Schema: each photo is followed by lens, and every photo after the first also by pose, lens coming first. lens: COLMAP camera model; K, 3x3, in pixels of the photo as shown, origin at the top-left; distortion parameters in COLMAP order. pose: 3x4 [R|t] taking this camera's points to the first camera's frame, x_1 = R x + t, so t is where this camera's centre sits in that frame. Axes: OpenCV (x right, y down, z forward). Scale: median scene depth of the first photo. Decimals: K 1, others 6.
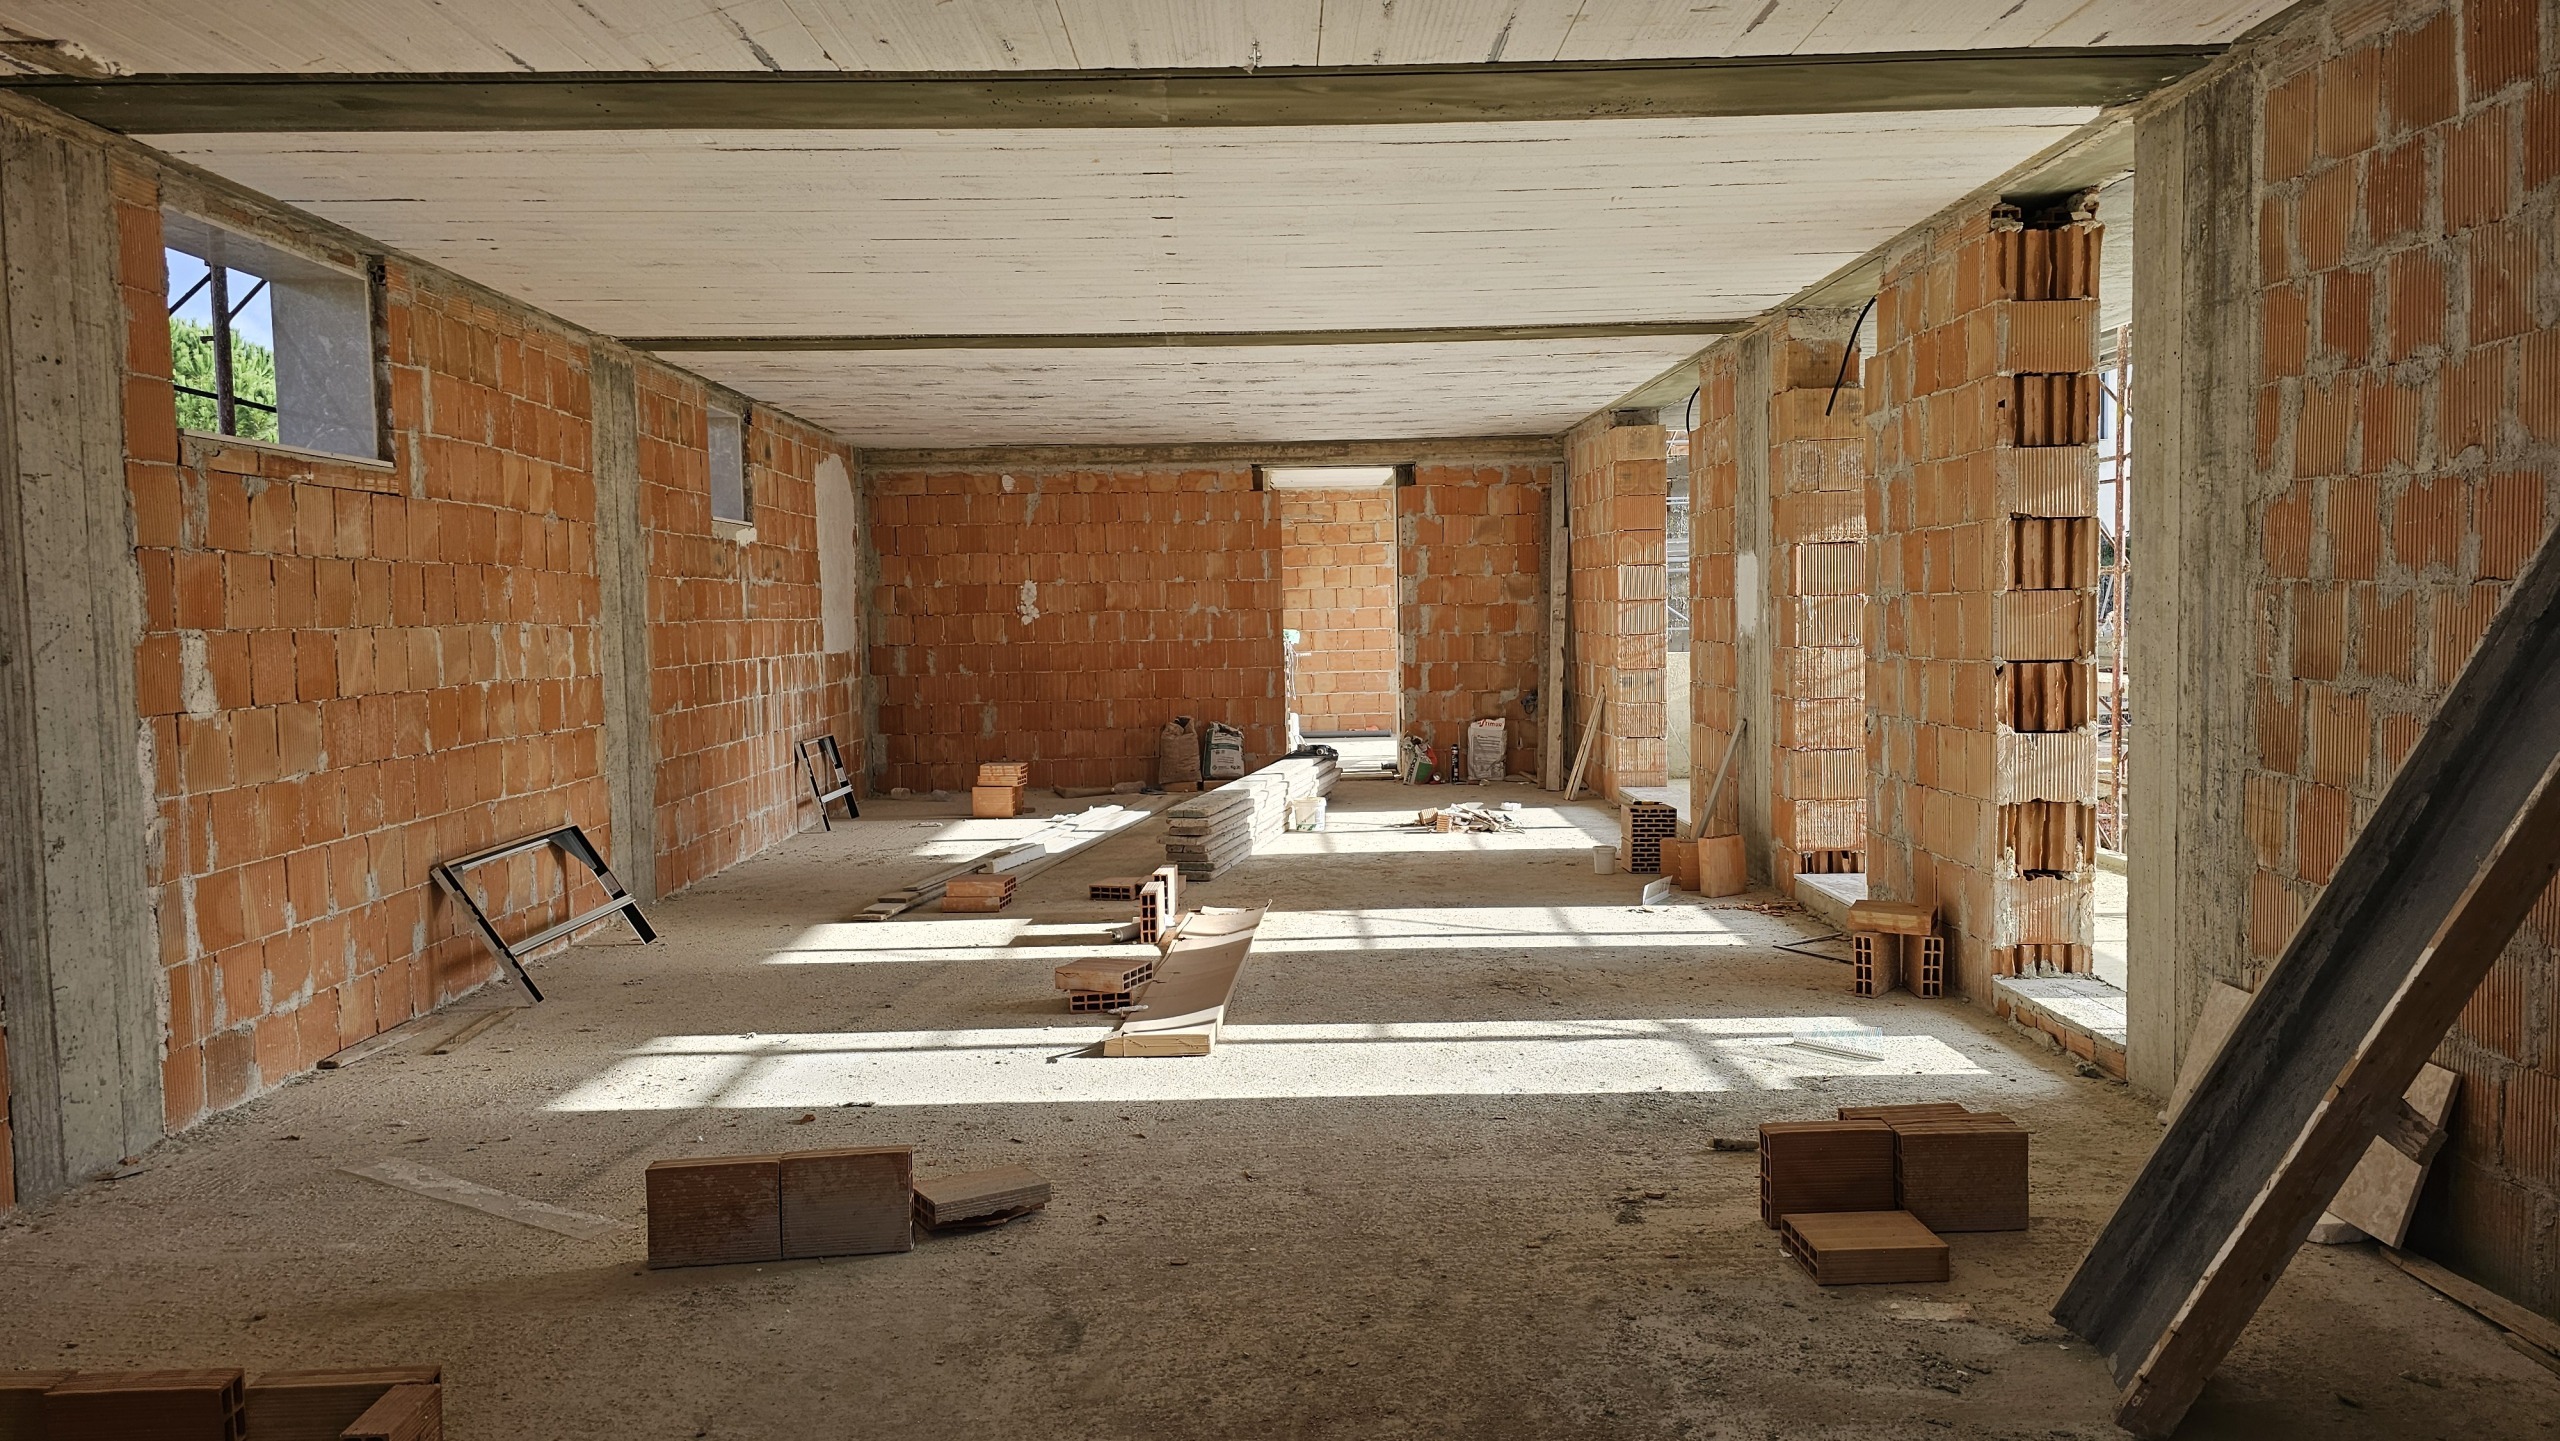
lens RADIAL K [[1727.0, 0, 1315.1], [0, 1727.0, 727.0], [0, 0, 1]] dist [-0.006705, -0.003520]
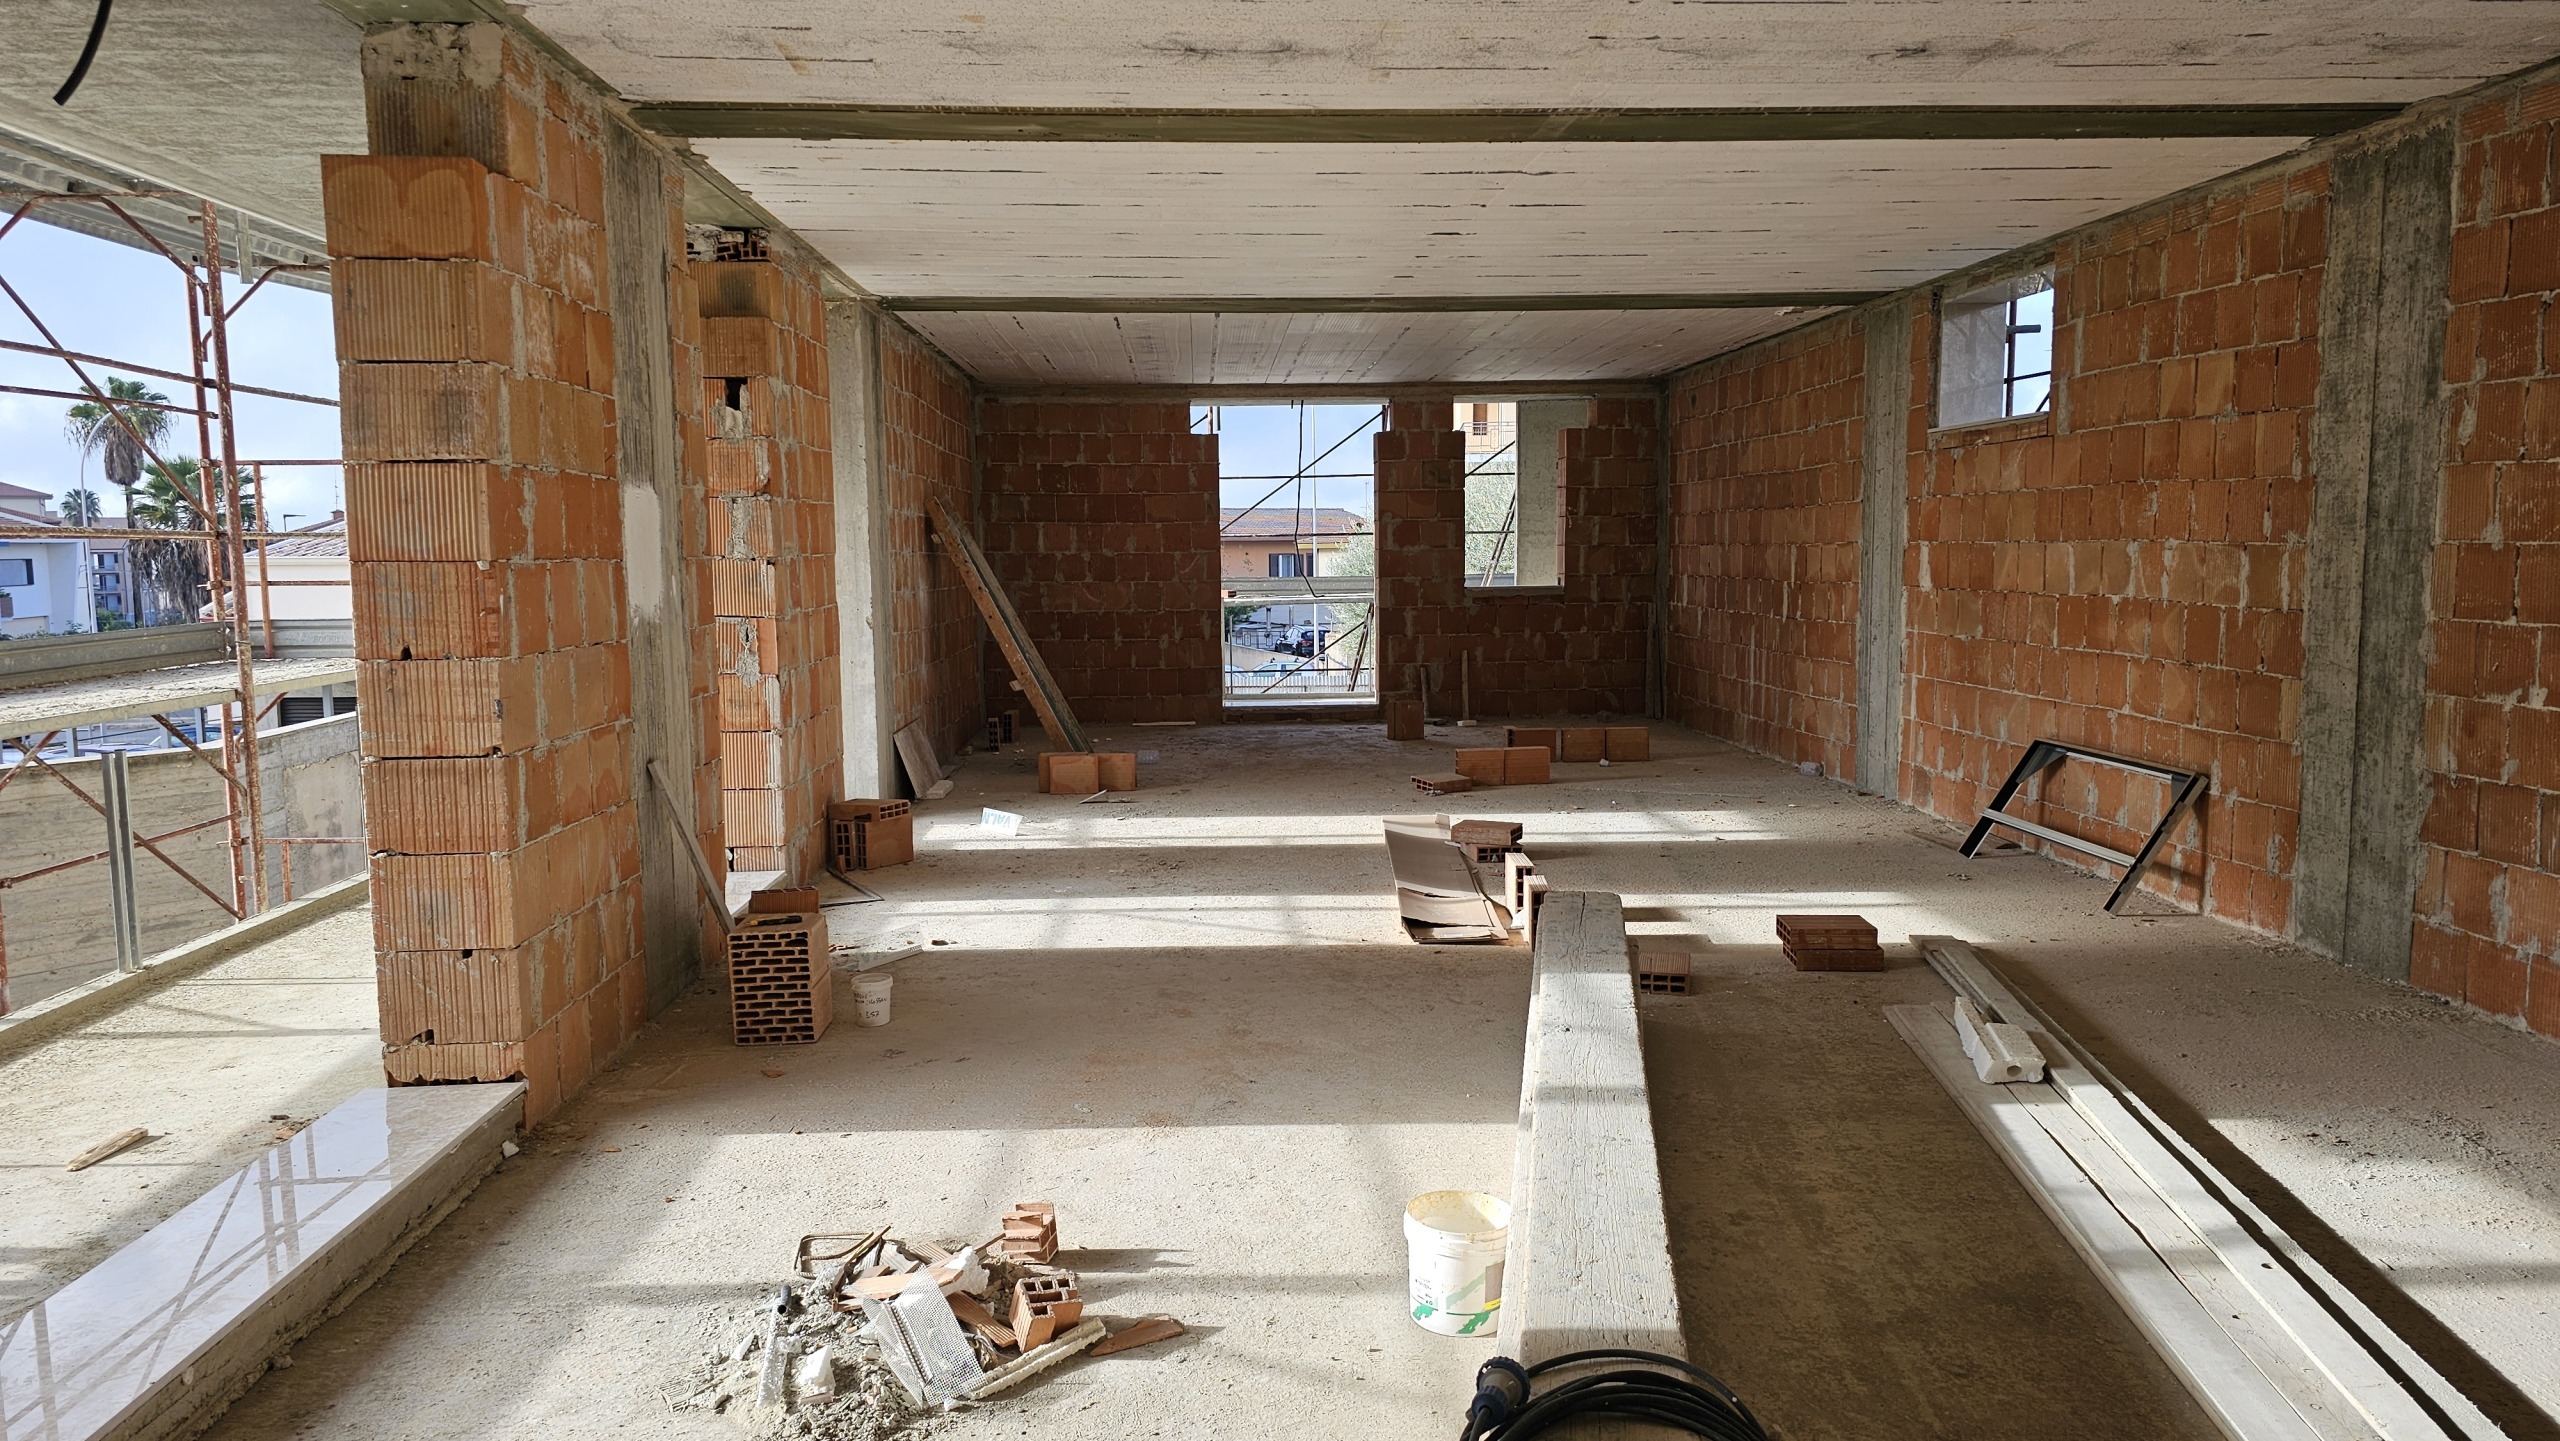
lens RADIAL K [[1699.3, 0, 1287.3], [0, 1699.3, 716.4], [0, 0, 1]] dist [0.127091, -0.157122]
pose [[-0.999183, 0.033669, -0.022367, 0.063517], [0.029388, 0.985019, 0.169921, -0.191814], [0.027753, 0.169125, -0.985204, 2.642434]]
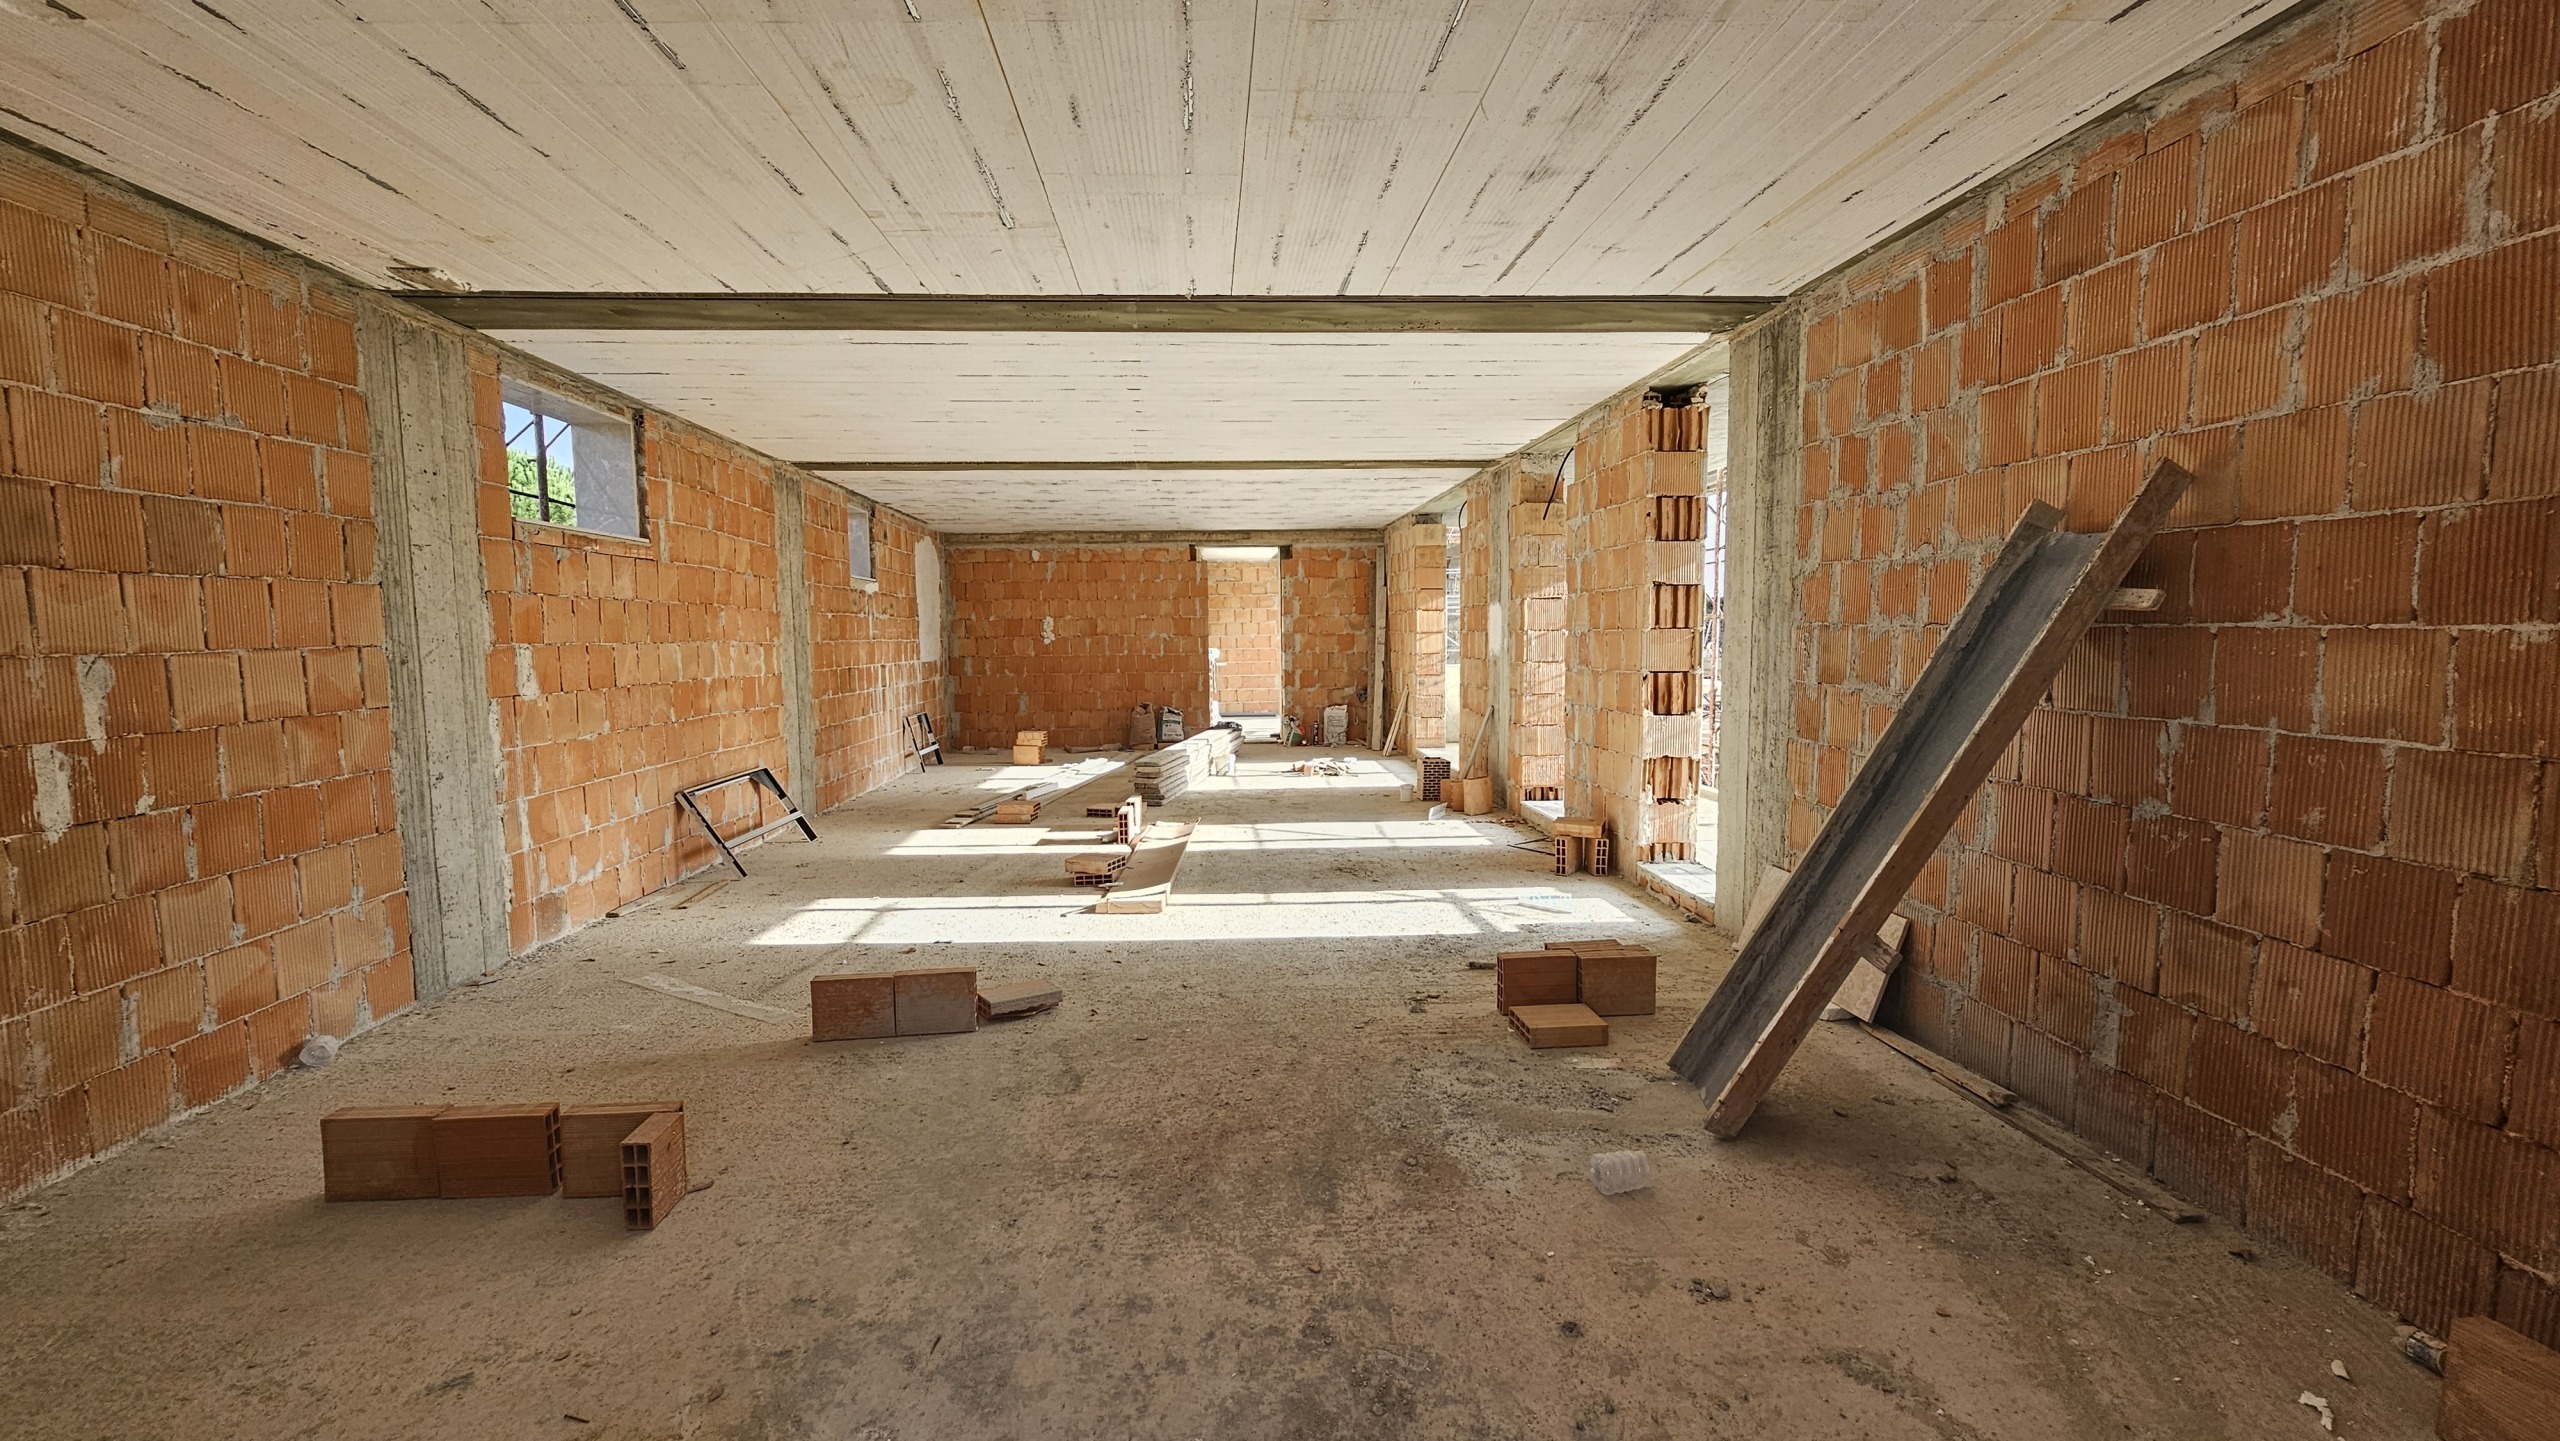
lens RADIAL K [[1047.6, 0, 1266.2], [0, 1047.6, 728.5], [0, 0, 1]] dist [-0.003989, -0.000803]
pose [[0.999272, 0.005123, 0.037805, -0.000617], [-0.005838, 0.999806, 0.018811, -0.000530], [-0.037702, -0.019018, 0.999108, 0.012919]]
